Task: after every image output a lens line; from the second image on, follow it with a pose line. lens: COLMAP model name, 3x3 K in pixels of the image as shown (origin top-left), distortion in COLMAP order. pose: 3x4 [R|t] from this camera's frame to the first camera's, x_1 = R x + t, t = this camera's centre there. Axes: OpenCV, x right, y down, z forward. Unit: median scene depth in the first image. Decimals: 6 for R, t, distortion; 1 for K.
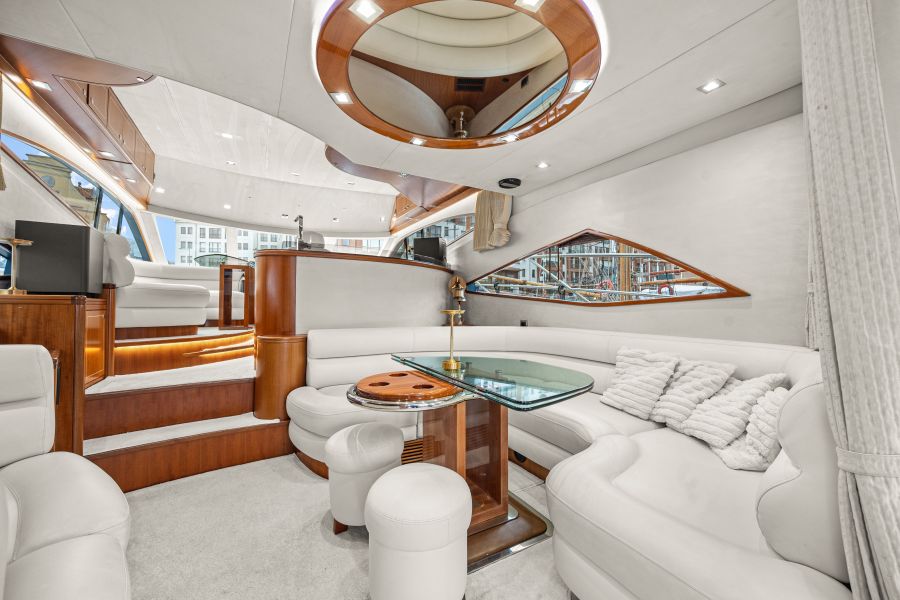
lens RADIAL K [[351.4, 0, 448.4], [0, 351.4, 300.2], [0, 0, 1]] dist [-0.003503, 0.001005]
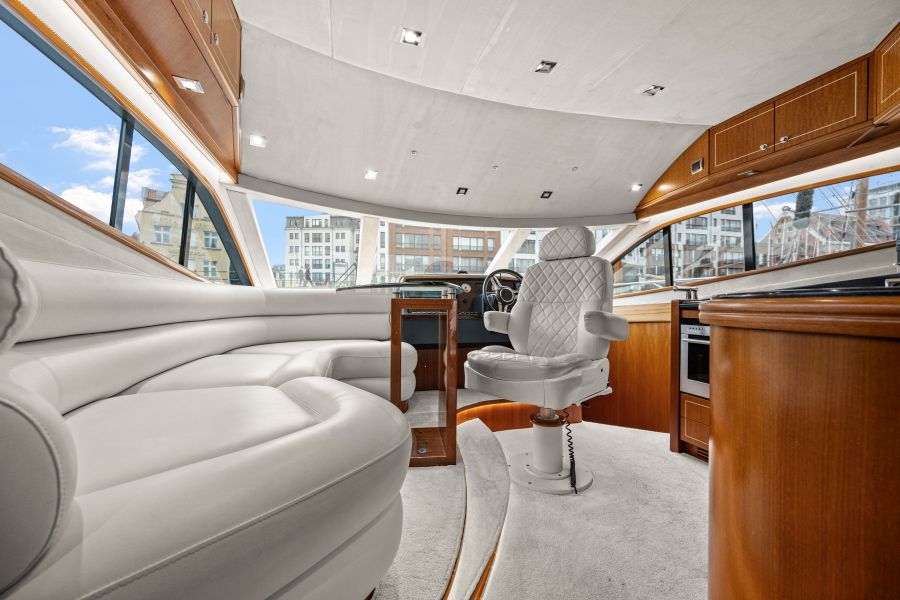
lens RADIAL K [[351.4, 0, 449.4], [0, 351.4, 305.2], [0, 0, 1]] dist [-0.003503, 0.001005]
pose [[0.976514, 0.002592, -0.215440, -0.612046], [0.001647, 0.999809, 0.019494, -0.122856], [0.215450, -0.019391, 0.976322, 0.771788]]
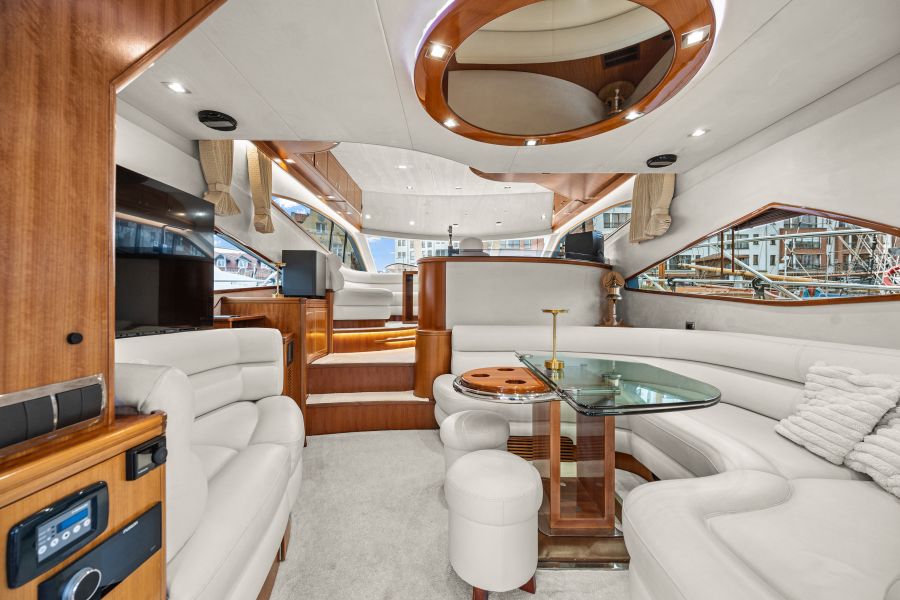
lens RADIAL K [[351.4, 0, 450.0], [0, 351.4, 304.9], [0, 0, 1]] dist [-0.003503, 0.001005]
pose [[0.868483, 0.001603, -0.495717, 0.138434], [0.007563, 0.999836, 0.016482, -0.001624], [0.495662, -0.018064, 0.868328, -0.002541]]
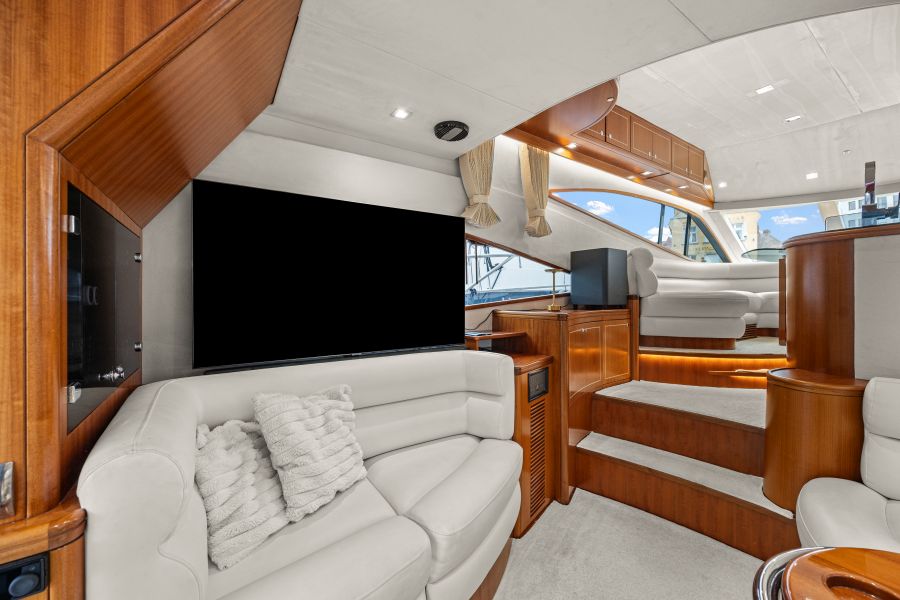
lens RADIAL K [[351.4, 0, 458.8], [0, 351.4, 296.2], [0, 0, 1]] dist [-0.003503, 0.001005]
pose [[0.085743, -0.001074, -0.996317, 0.061009], [0.018718, 0.999825, 0.000533, -0.043204], [0.996141, -0.018695, 0.085748, 0.293937]]
